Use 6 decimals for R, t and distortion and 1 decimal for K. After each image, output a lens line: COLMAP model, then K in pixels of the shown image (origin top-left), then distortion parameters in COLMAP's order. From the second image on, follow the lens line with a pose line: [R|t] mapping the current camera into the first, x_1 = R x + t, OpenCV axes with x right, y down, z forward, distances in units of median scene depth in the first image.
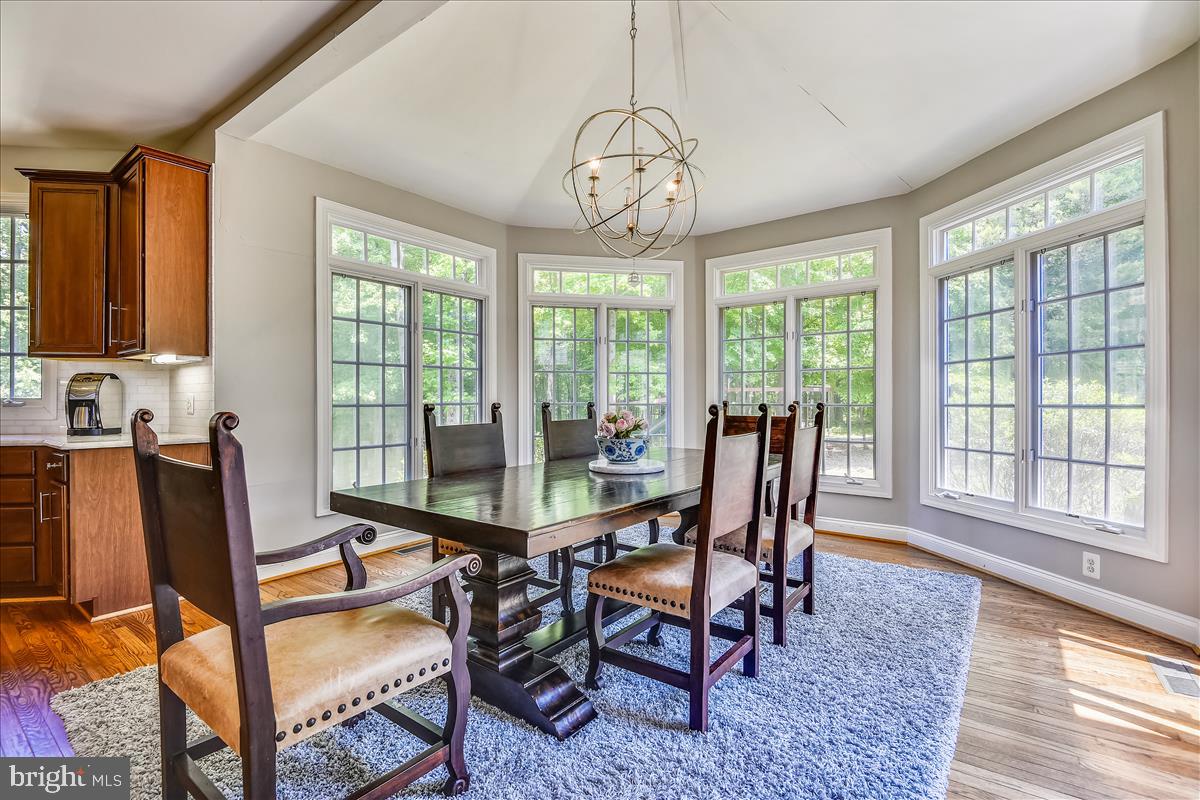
lens RADIAL K [[555.6, 0, 598.2], [0, 555.6, 392.0], [0, 0, 1]] dist [0.027461, -0.030816]
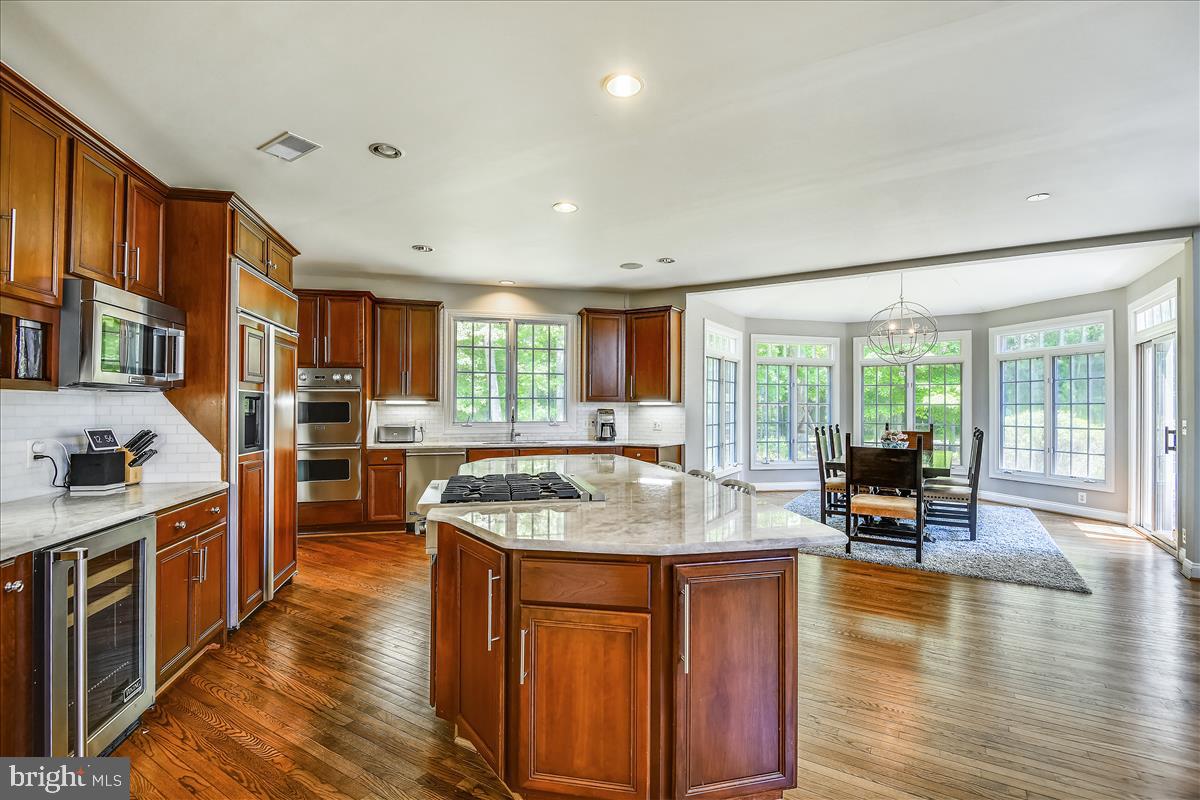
lens RADIAL K [[555.6, 0, 598.2], [0, 555.6, 392.0], [0, 0, 1]] dist [0.027461, -0.030816]
pose [[0.996913, 0.006932, 0.078206, -1.115339], [-0.006015, 0.999911, -0.011945, -0.073281], [-0.078282, 0.011438, 0.996866, -0.987309]]
